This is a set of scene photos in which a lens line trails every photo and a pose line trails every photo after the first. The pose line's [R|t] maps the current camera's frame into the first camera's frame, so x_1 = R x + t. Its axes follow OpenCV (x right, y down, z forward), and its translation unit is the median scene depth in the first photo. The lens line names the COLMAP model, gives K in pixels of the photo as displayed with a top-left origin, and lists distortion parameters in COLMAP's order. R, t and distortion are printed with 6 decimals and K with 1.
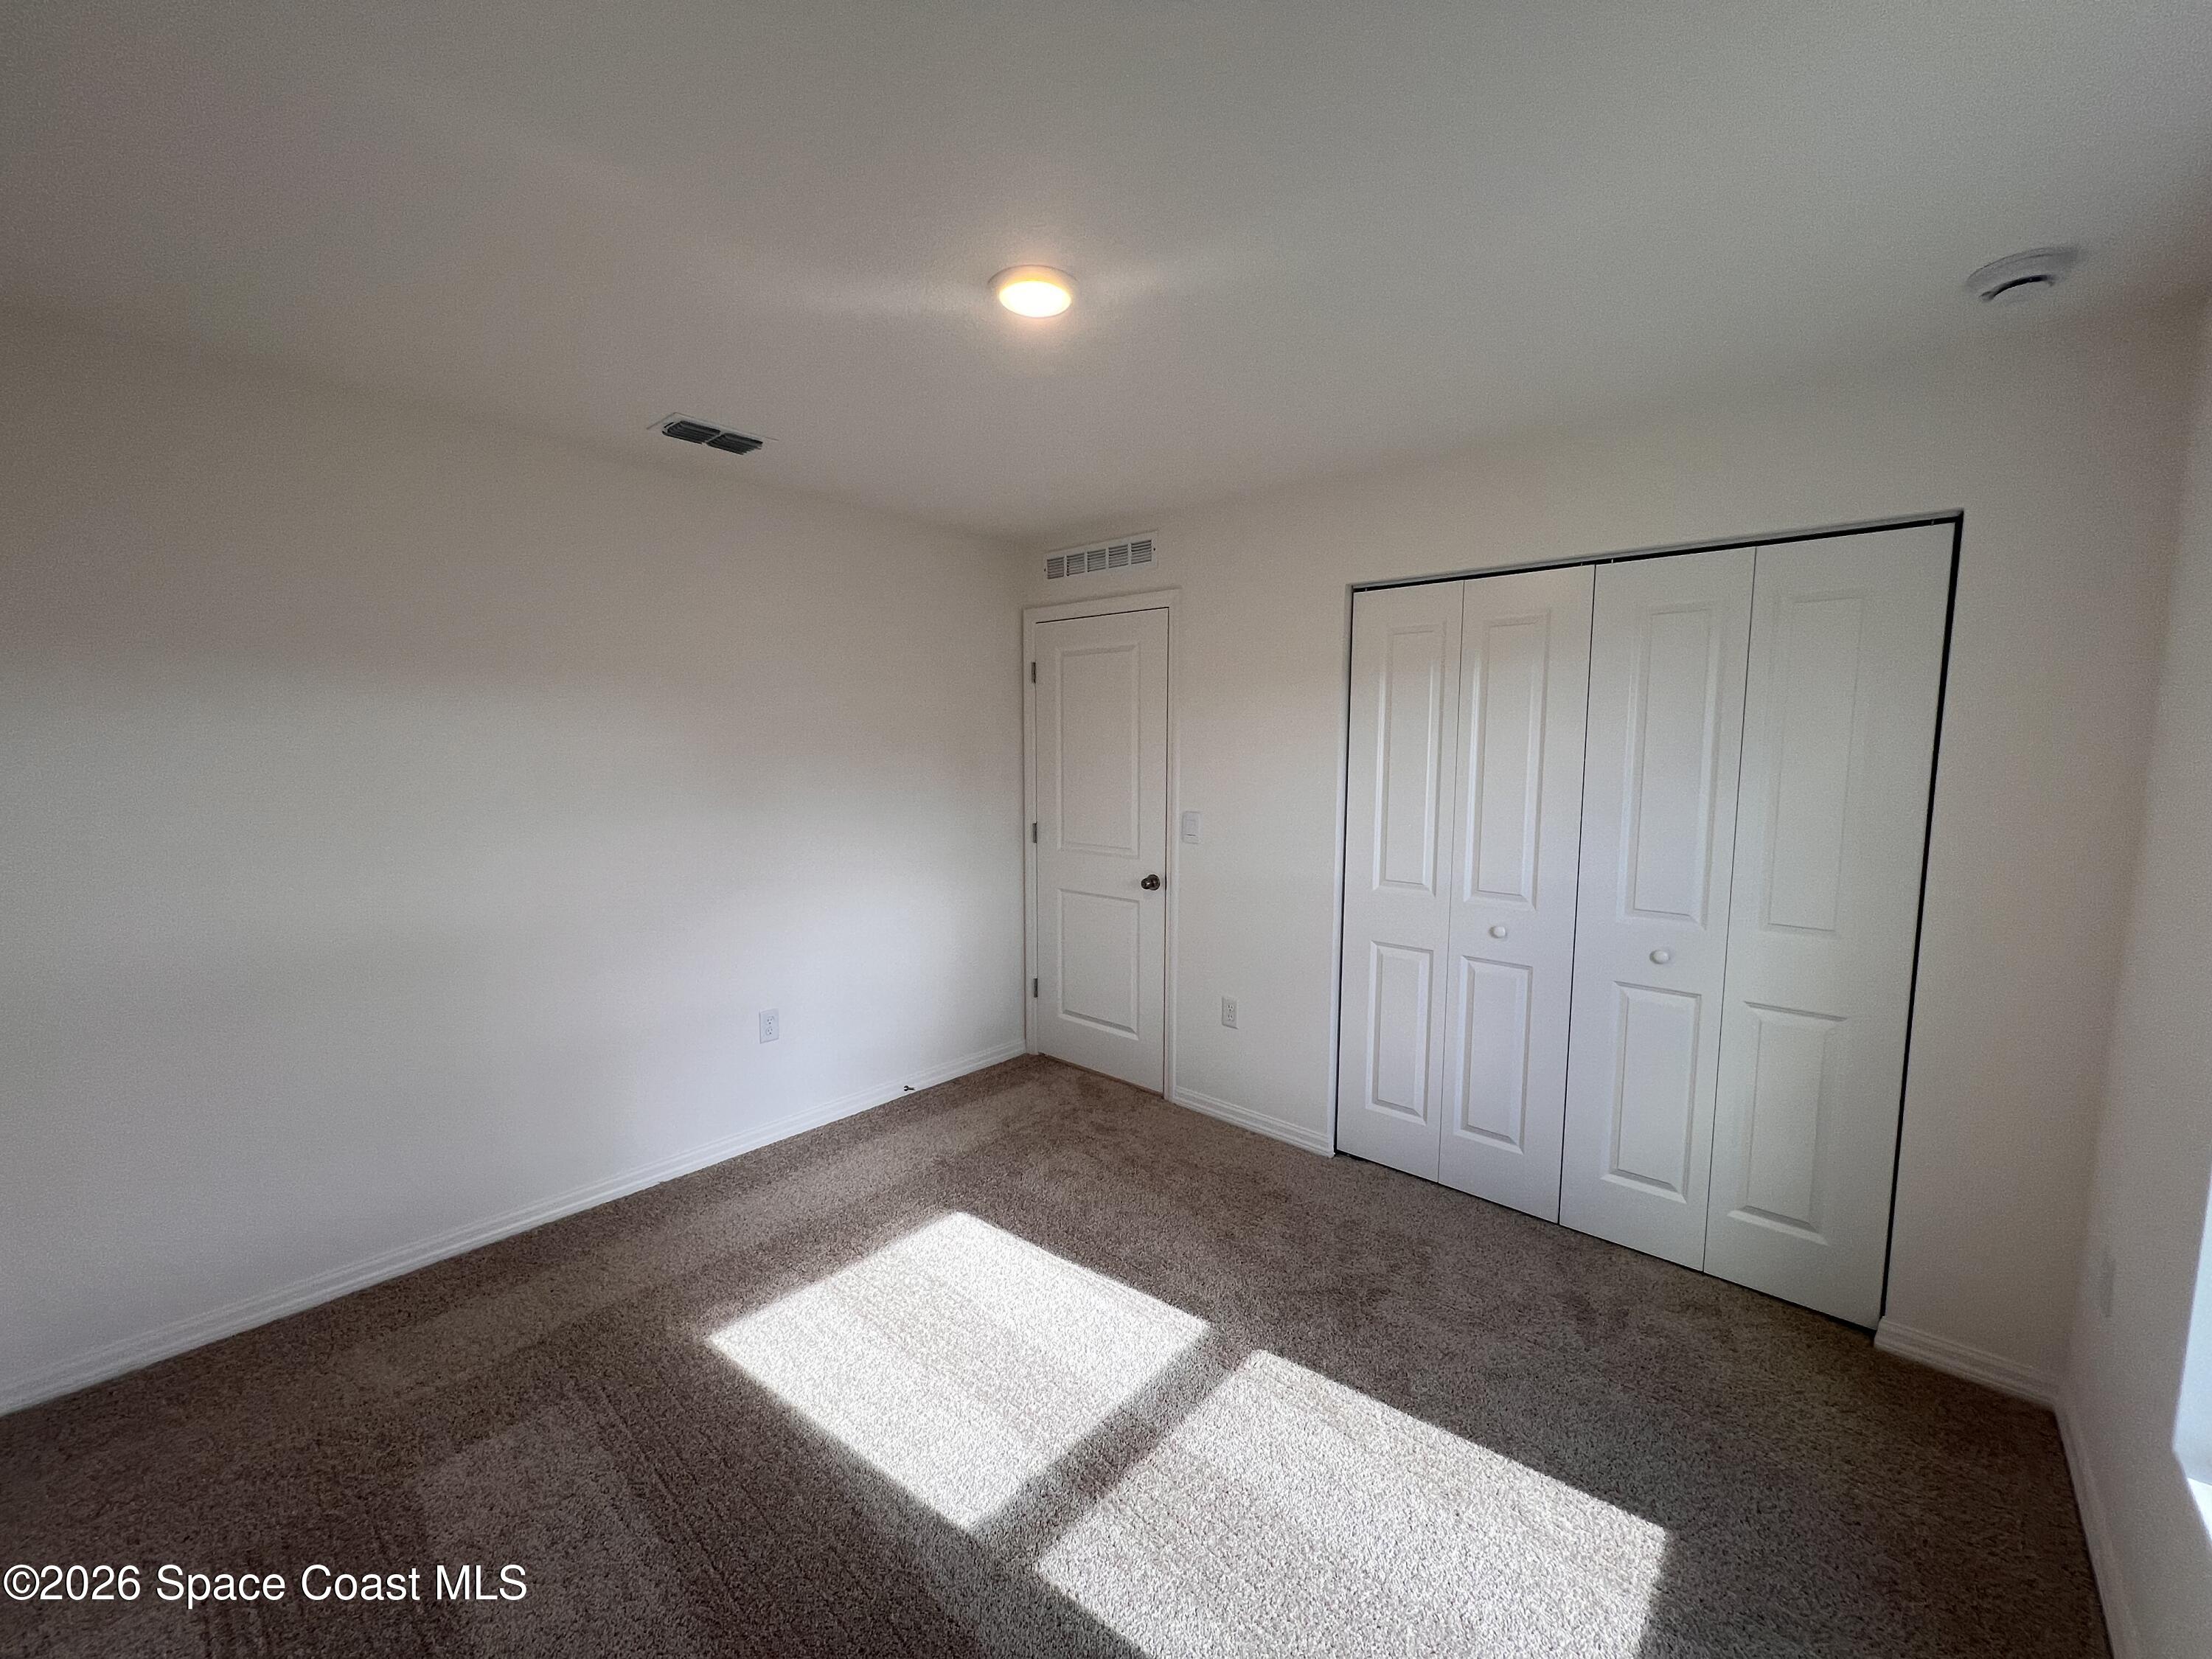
lens RADIAL K [[886.4, 0, 1103.3], [0, 886.4, 835.8], [0, 0, 1]] dist [0.001750, -0.000233]
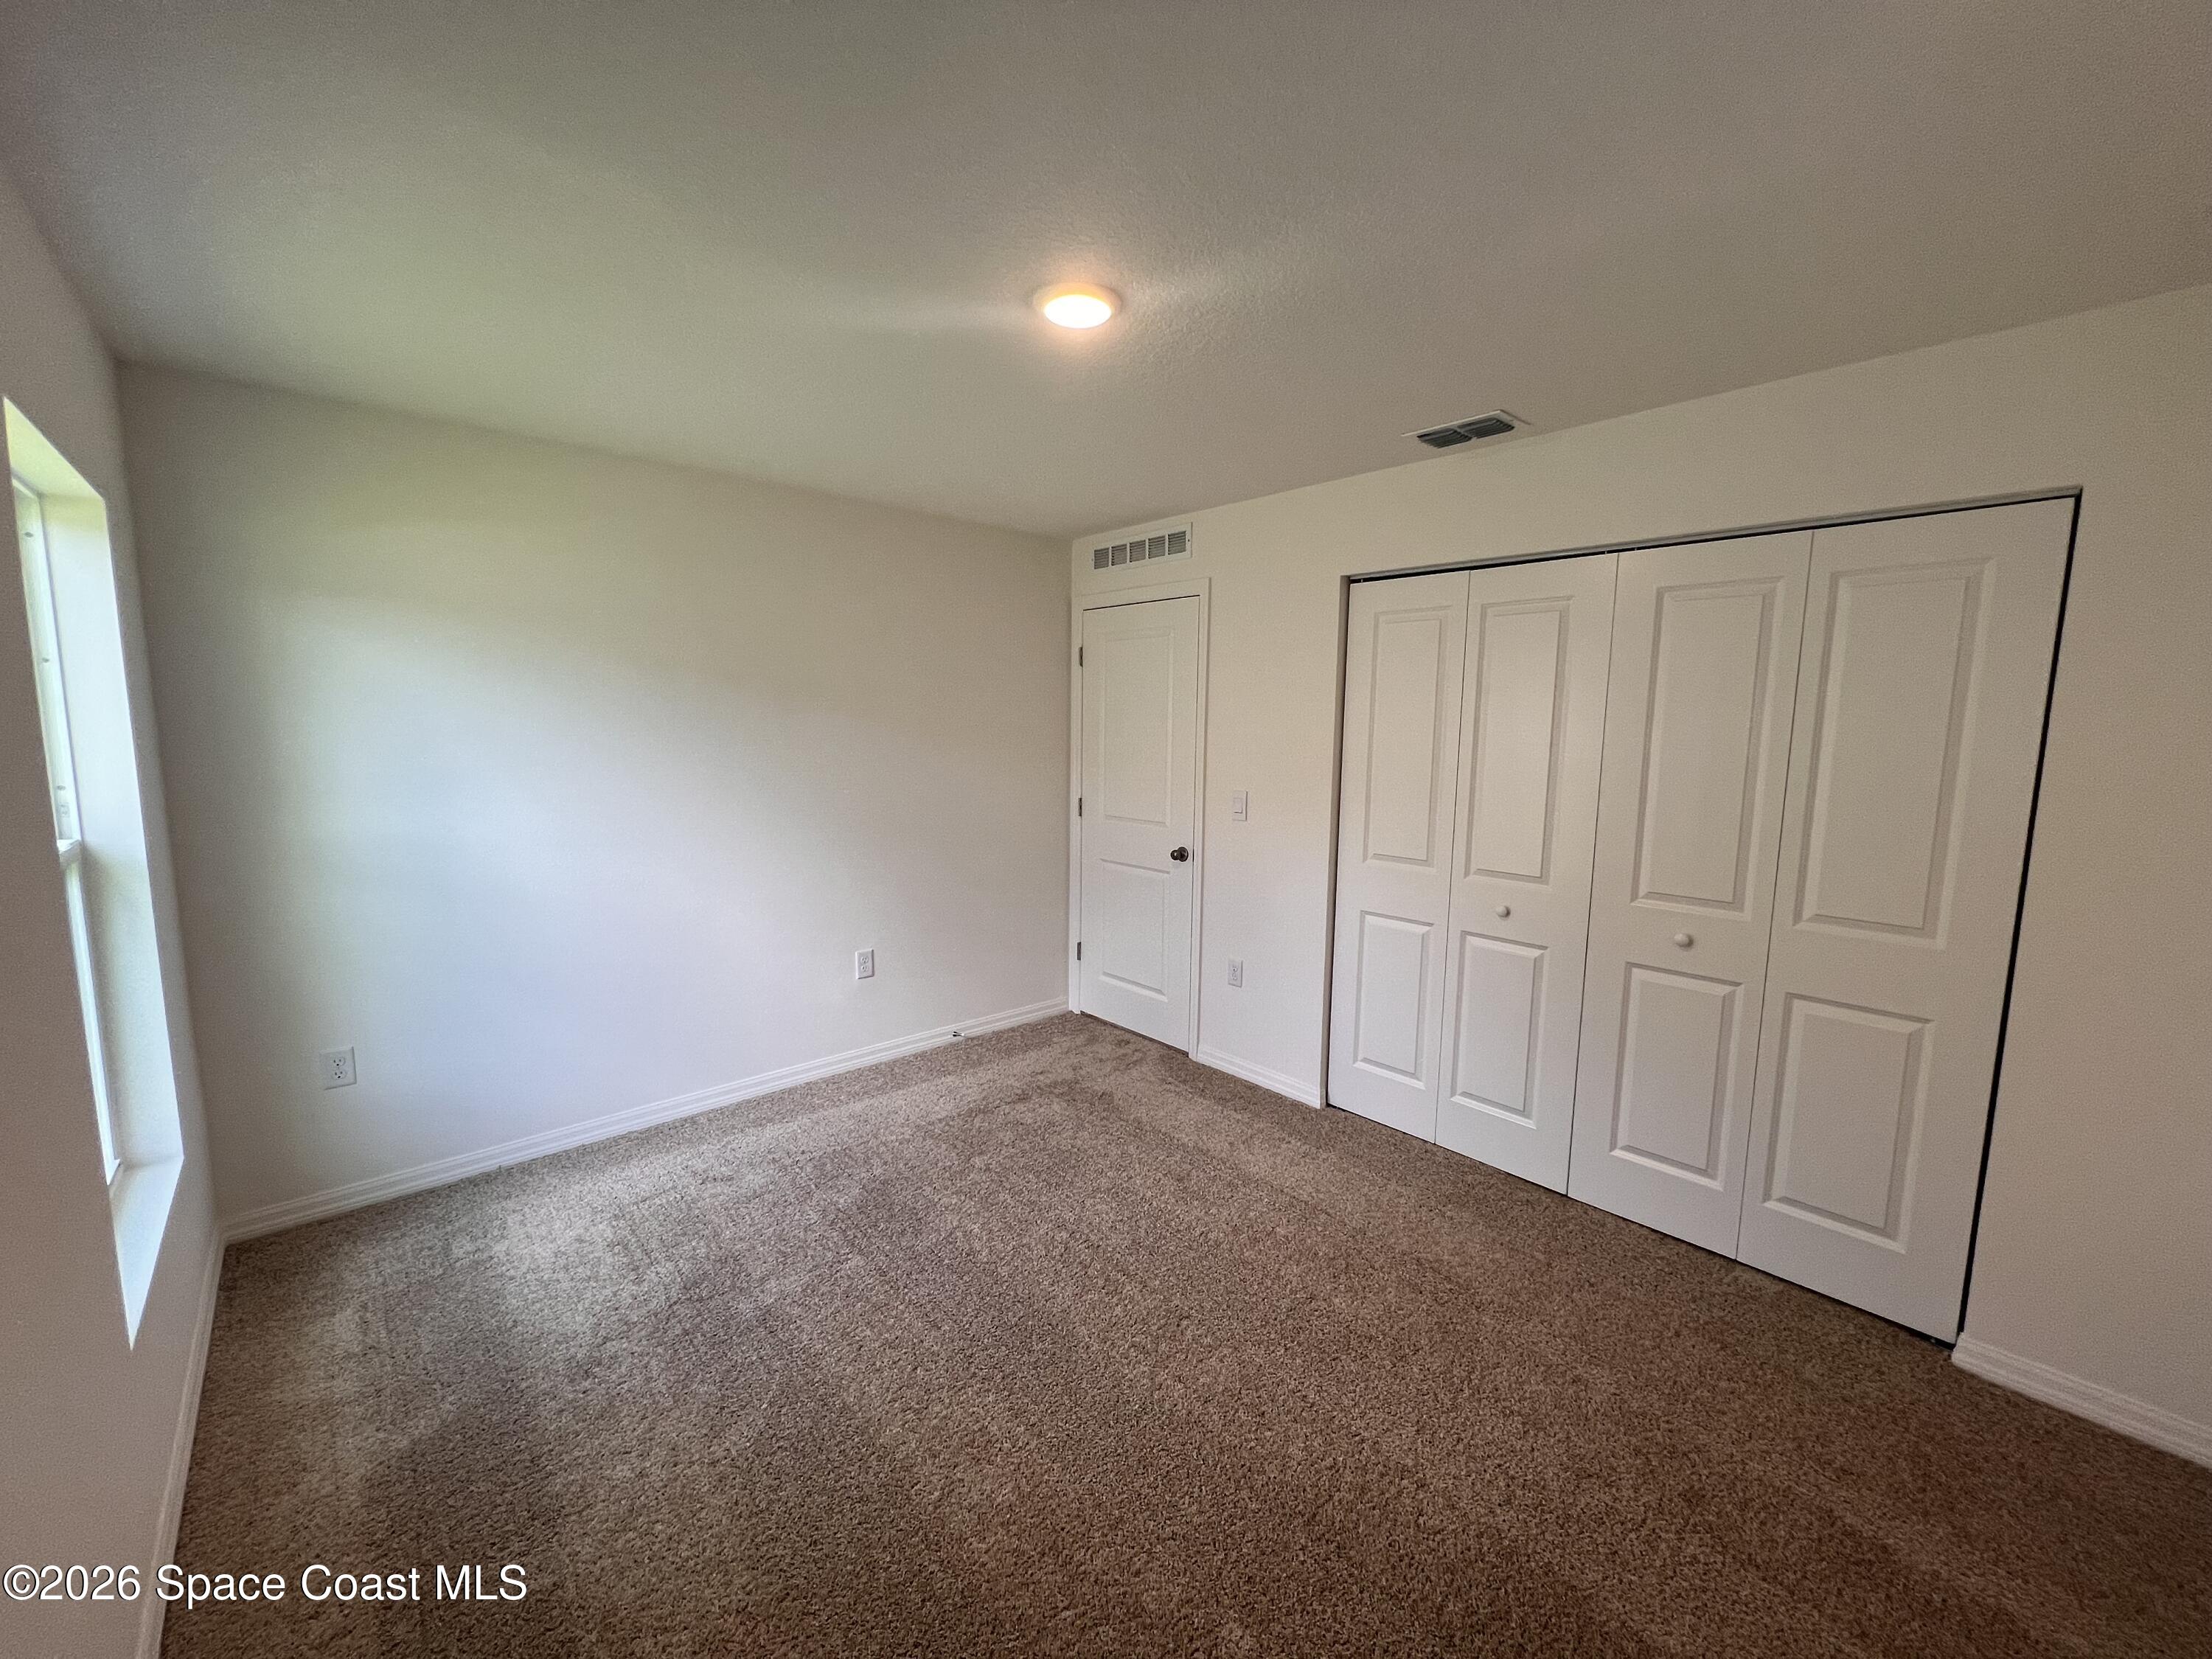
lens RADIAL K [[886.4, 0, 1103.3], [0, 886.4, 835.8], [0, 0, 1]] dist [0.001750, -0.000233]
pose [[0.994038, 0.024831, -0.106173, 0.074758], [-0.022609, 0.999501, 0.022078, 0.008872], [0.106668, -0.019546, 0.994103, -0.071832]]
